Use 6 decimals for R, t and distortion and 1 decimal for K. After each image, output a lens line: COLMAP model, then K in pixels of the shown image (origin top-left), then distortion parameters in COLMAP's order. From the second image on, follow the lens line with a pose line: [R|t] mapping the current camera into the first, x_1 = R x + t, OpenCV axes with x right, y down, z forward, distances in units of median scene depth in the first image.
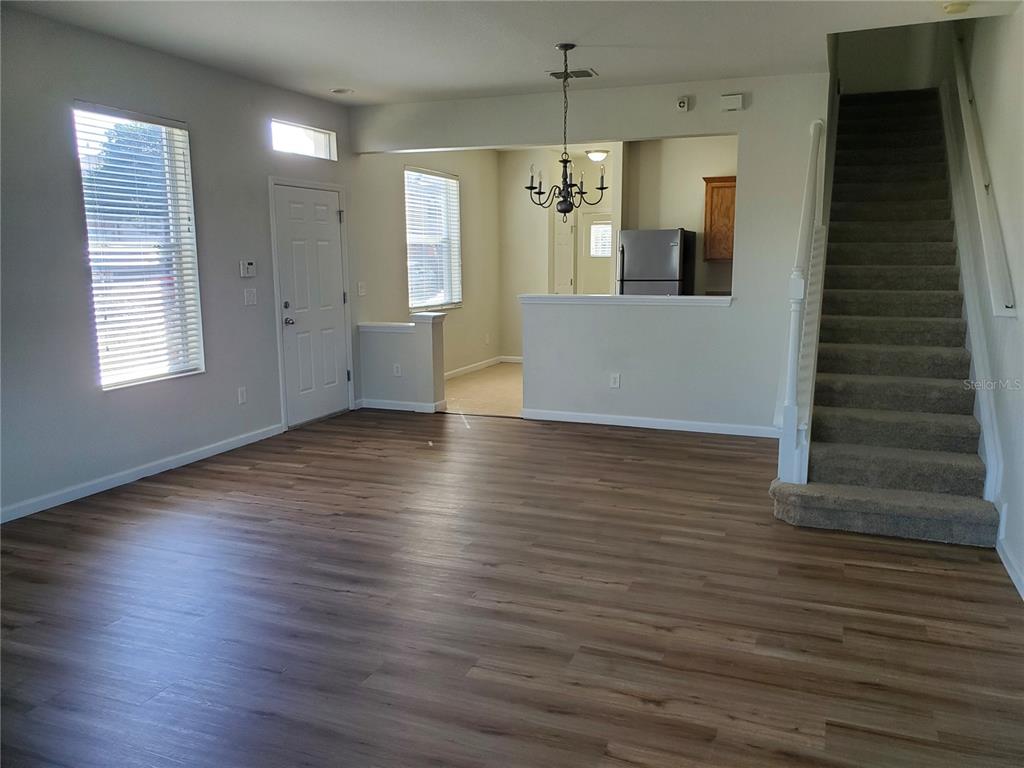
lens RADIAL K [[797.9, 0, 529.3], [0, 797.9, 381.6], [0, 0, 1]] dist [0.020670, -0.006415]
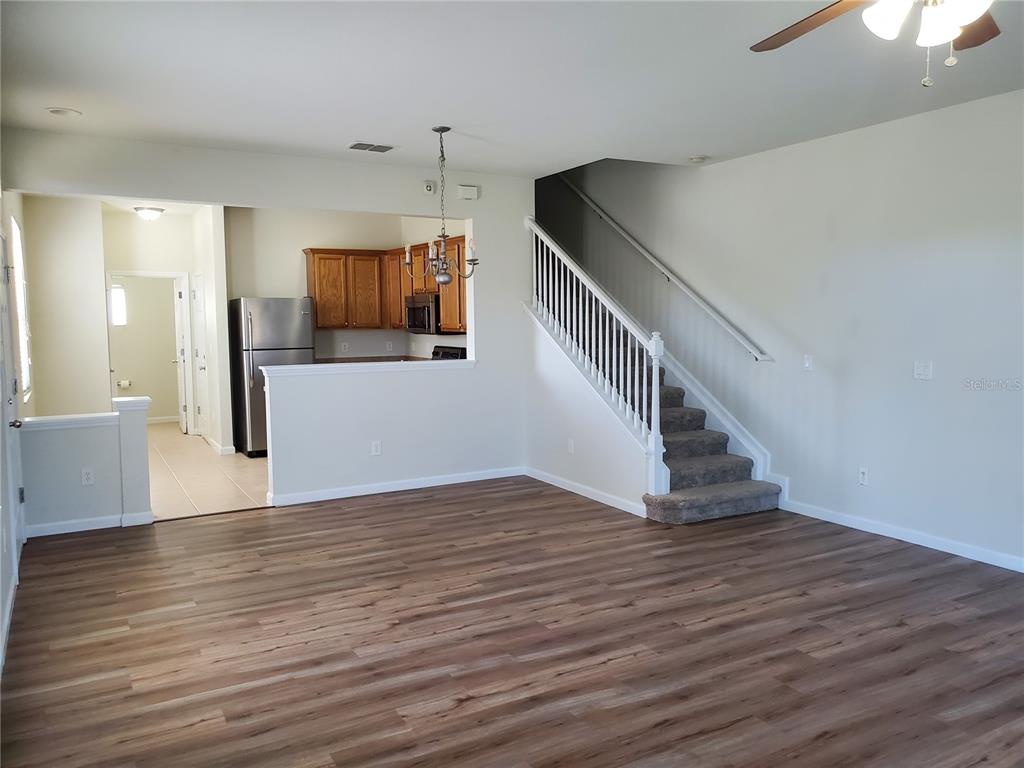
lens RADIAL K [[797.9, 0, 529.3], [0, 797.9, 381.6], [0, 0, 1]] dist [0.020670, -0.006415]
pose [[0.628998, -0.063366, 0.774821, -0.816532], [0.126564, 0.991722, -0.021640, -0.057559], [-0.767036, 0.111676, 0.631811, 0.319302]]
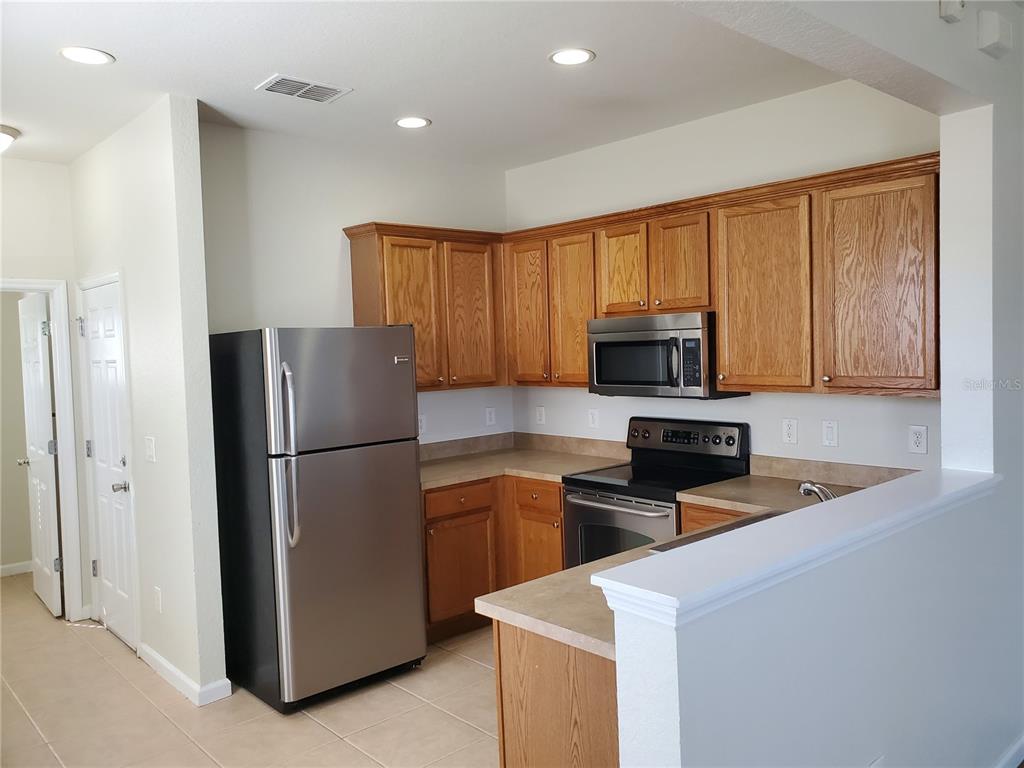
lens RADIAL K [[780.0, 0, 542.8], [0, 780.0, 383.1], [0, 0, 1]] dist [0.011210, 0.005627]
pose [[0.421584, -0.051610, 0.905320, -0.342230], [0.171253, 0.984944, -0.023599, -0.263154], [-0.890471, 0.164988, 0.424075, 1.452603]]
